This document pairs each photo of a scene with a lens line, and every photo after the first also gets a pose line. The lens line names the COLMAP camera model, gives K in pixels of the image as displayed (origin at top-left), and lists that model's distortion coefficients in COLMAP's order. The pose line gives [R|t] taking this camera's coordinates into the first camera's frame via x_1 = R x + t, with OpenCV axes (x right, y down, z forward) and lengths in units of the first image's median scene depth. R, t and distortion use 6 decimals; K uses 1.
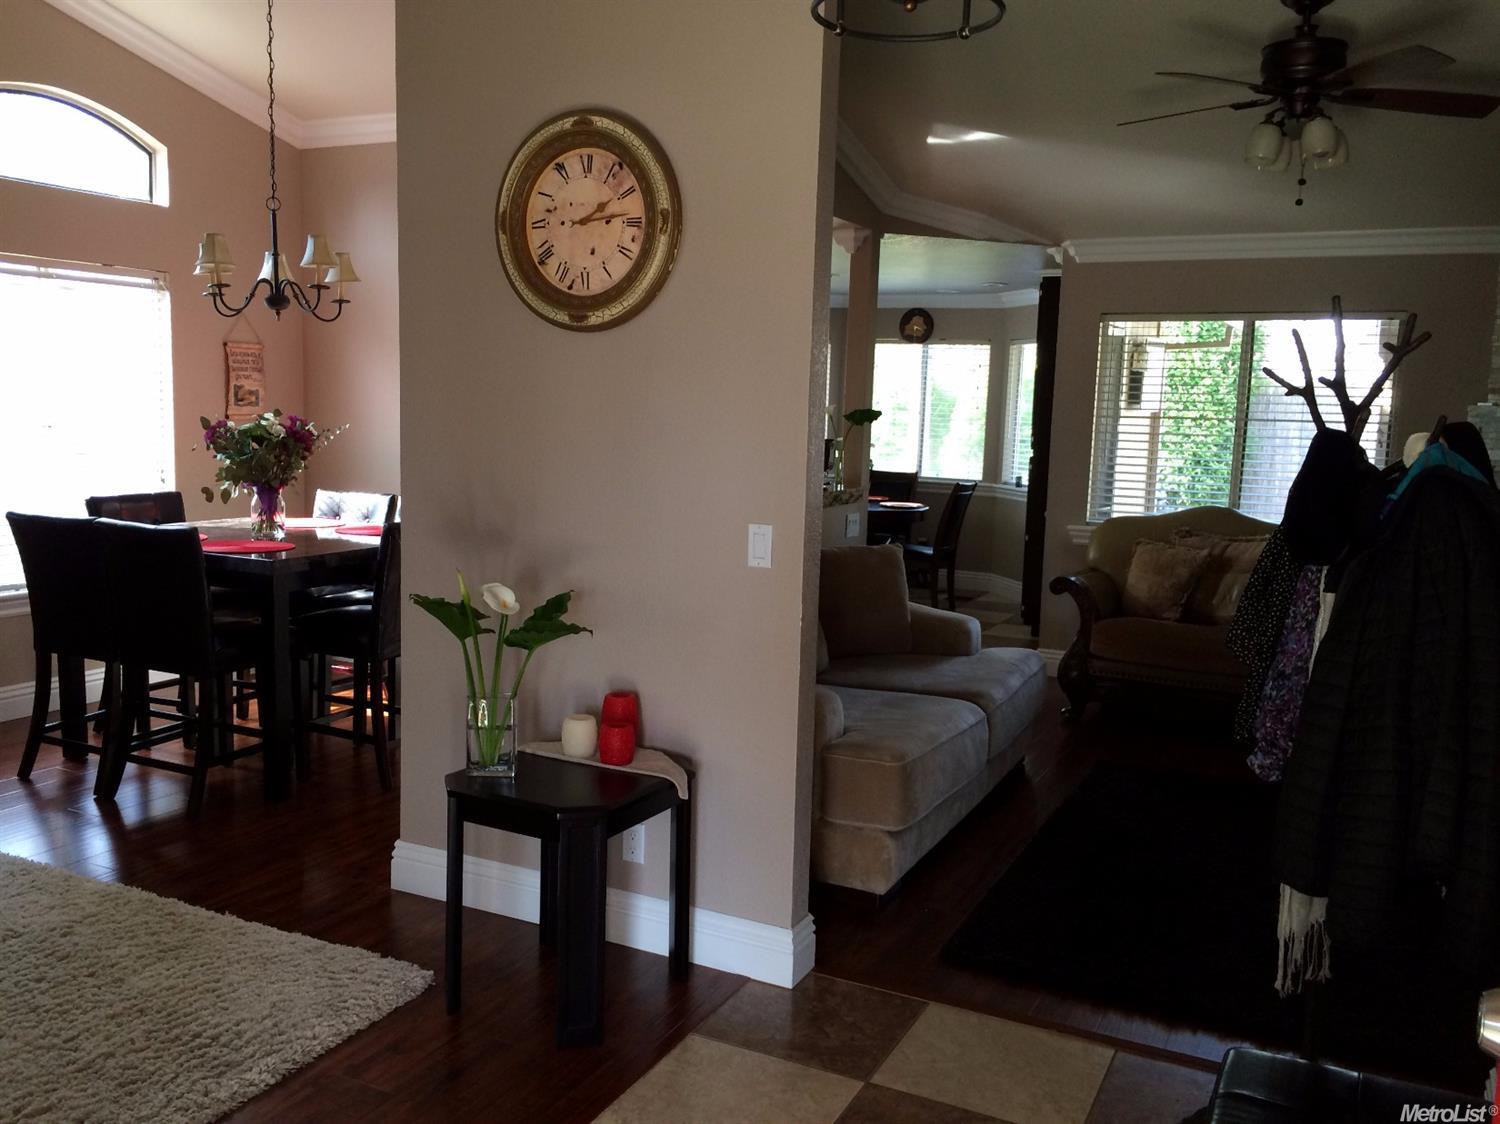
lens RADIAL K [[1300.0, 0, 750.2], [0, 1300.0, 561.2], [0, 0, 1]] dist [0.039608, -0.016816]
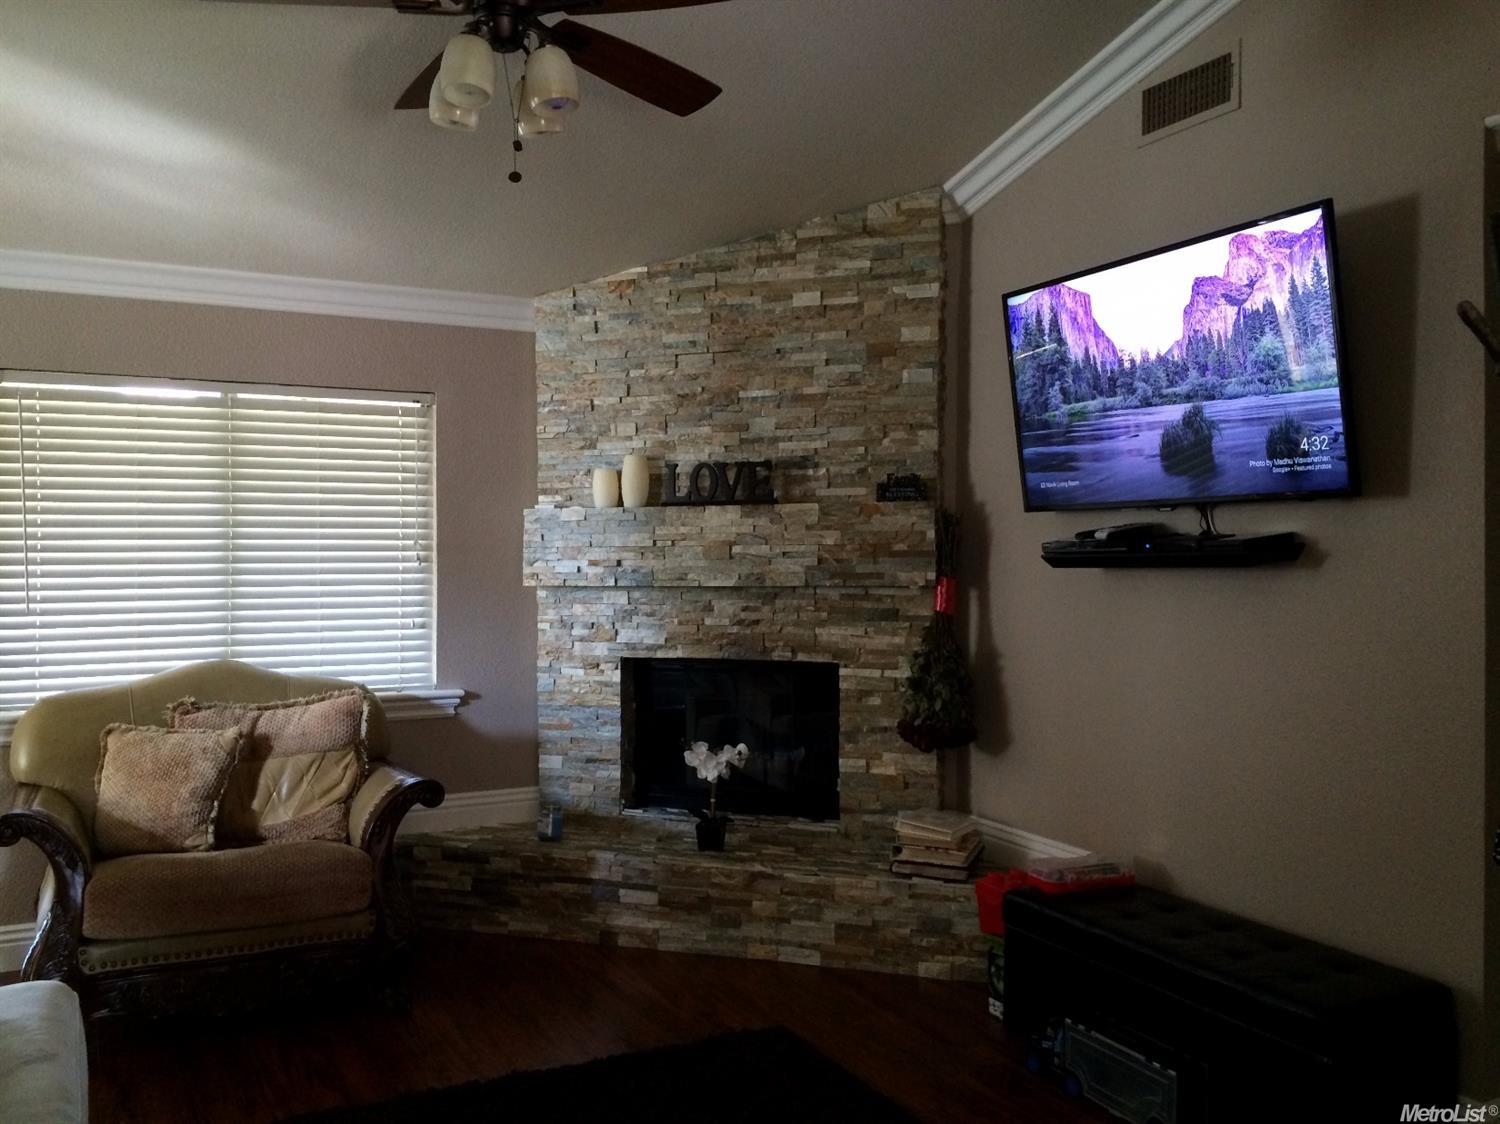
lens RADIAL K [[1300.0, 0, 748.7], [0, 1300.0, 562.0], [0, 0, 1]] dist [0.039608, -0.016816]
pose [[0.591452, -0.035846, 0.805543, -0.024225], [0.117599, 0.992164, -0.042194, -0.033580], [-0.797719, 0.119687, 0.591033, 0.395936]]
